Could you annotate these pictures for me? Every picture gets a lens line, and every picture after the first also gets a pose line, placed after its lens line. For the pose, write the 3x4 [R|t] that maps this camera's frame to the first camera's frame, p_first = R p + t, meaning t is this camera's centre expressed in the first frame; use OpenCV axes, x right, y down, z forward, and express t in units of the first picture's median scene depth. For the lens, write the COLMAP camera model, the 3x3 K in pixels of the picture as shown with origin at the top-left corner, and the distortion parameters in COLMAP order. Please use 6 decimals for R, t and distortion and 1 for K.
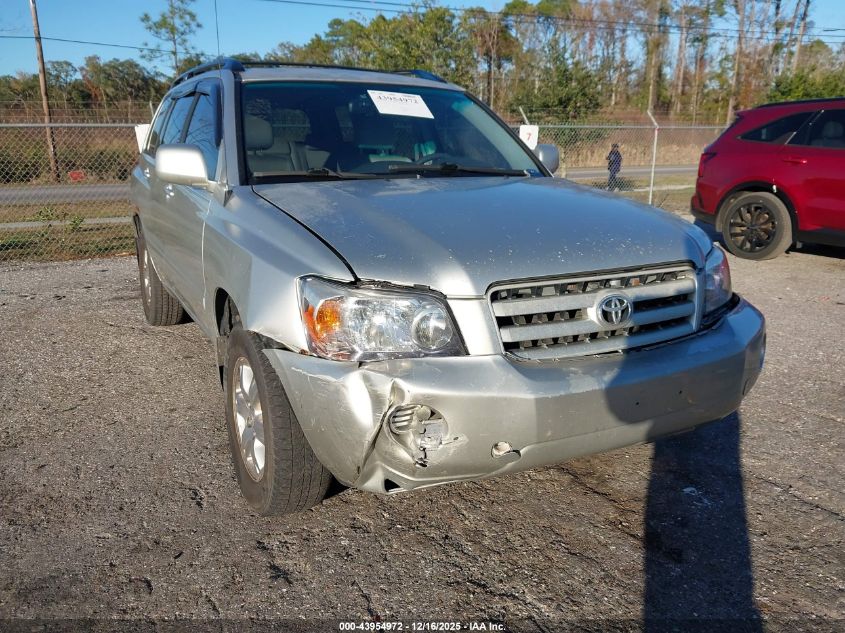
lens RADIAL K [[696.7, 0, 422.5], [0, 696.7, 316.5], [0, 0, 1]] dist [0.005793, -0.002439]
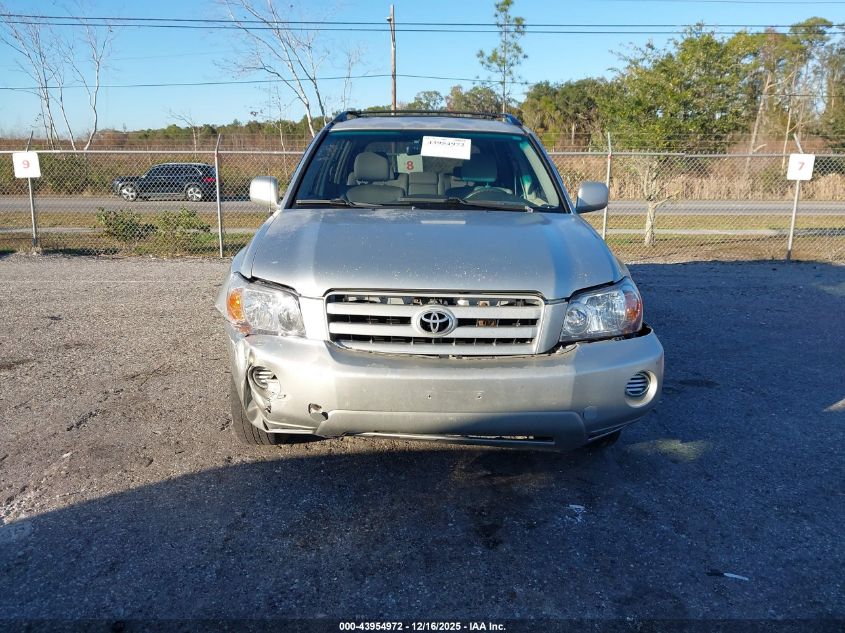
lens RADIAL K [[675.4, 0, 422.5], [0, 675.4, 316.5], [0, 0, 1]] dist [0.020490, -0.003317]
pose [[0.894152, 0.114607, -0.432848, 0.703817], [-0.124440, 0.992211, 0.005650, -0.020692], [0.430124, 0.048812, 0.901449, -0.097142]]
